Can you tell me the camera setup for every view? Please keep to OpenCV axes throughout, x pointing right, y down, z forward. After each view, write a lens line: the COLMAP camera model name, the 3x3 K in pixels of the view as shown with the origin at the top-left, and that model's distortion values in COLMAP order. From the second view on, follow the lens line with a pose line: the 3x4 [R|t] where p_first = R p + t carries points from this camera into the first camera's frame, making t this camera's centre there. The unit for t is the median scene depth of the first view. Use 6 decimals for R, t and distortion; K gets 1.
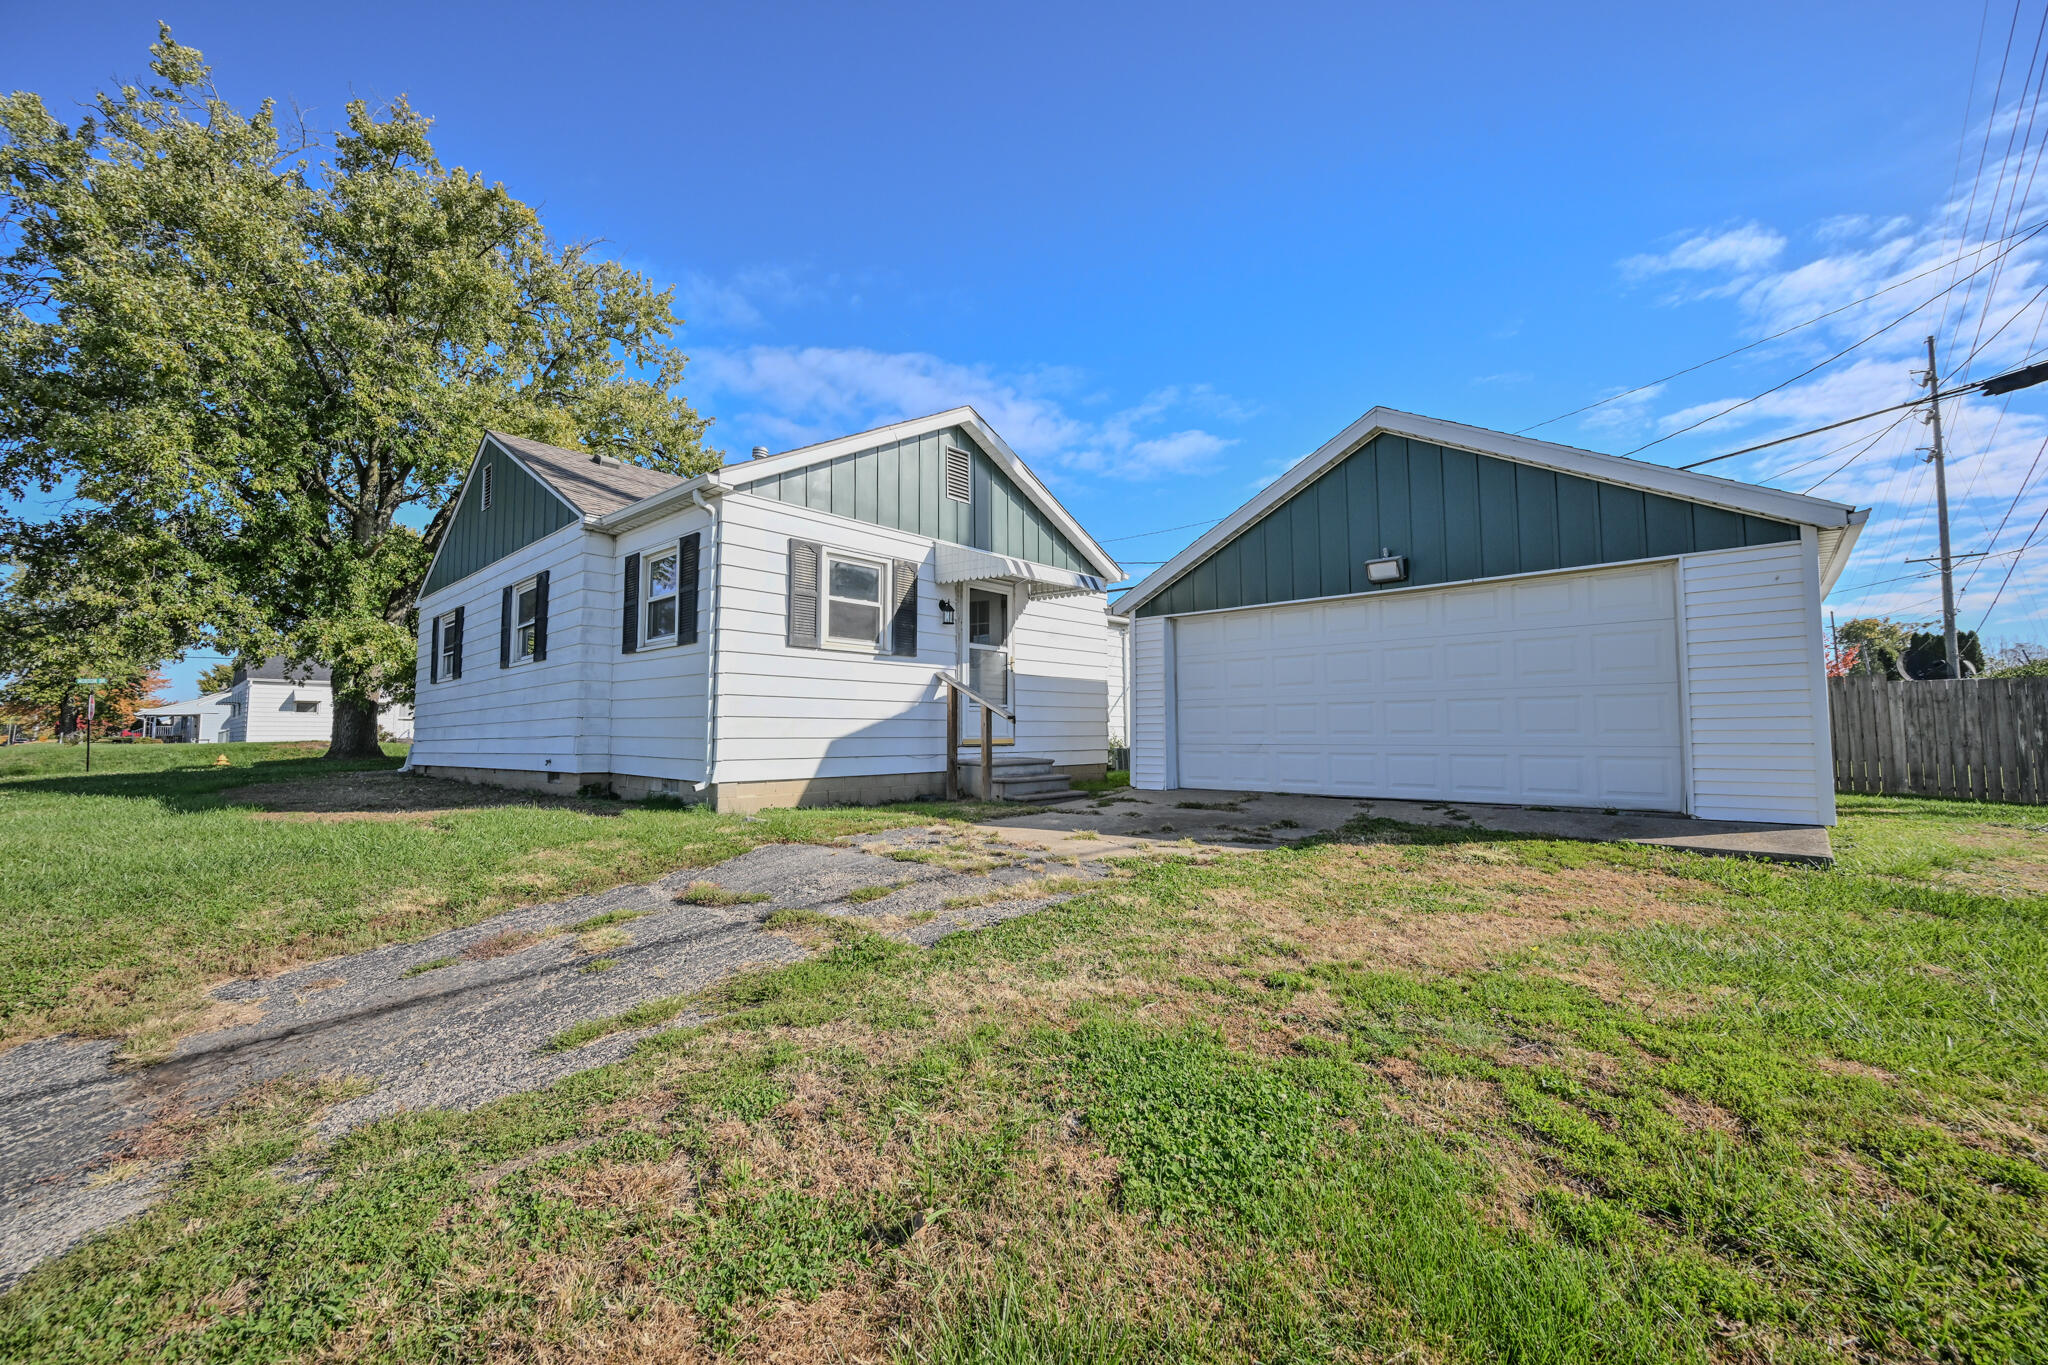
lens RADIAL K [[809.7, 0, 1032.2], [0, 809.7, 685.1], [0, 0, 1]] dist [-0.005617, 0.001081]
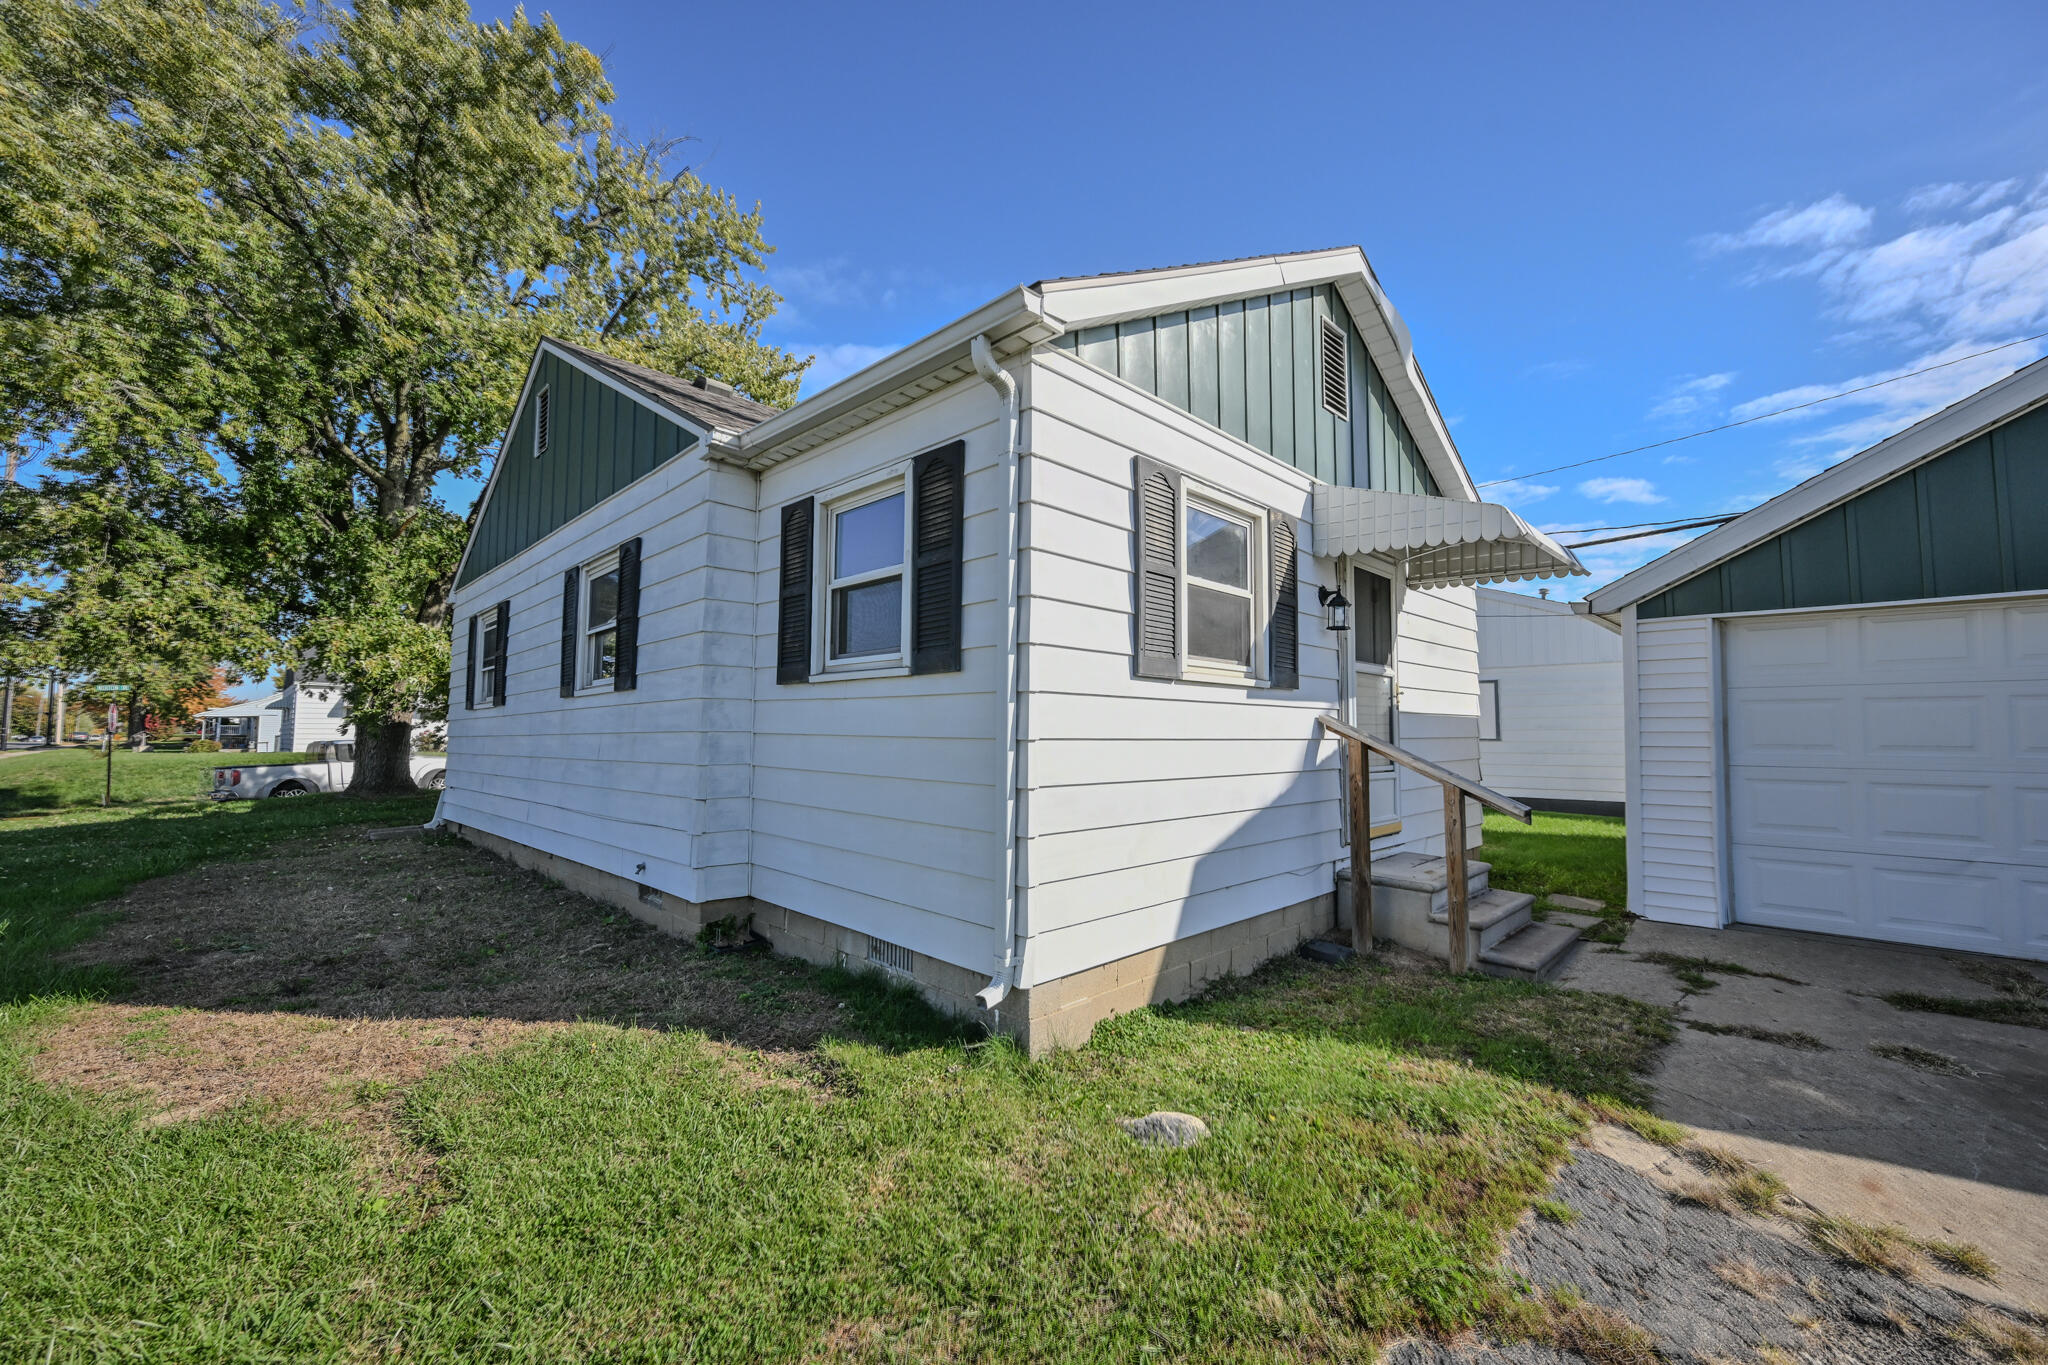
lens RADIAL K [[809.7, 0, 1022.3], [0, 809.7, 687.7], [0, 0, 1]] dist [-0.005617, 0.001081]
pose [[0.998160, 0.004800, -0.060444, -0.279105], [-0.004435, 0.999971, 0.006159, -0.036660], [0.060472, -0.005880, 0.998153, 0.419867]]
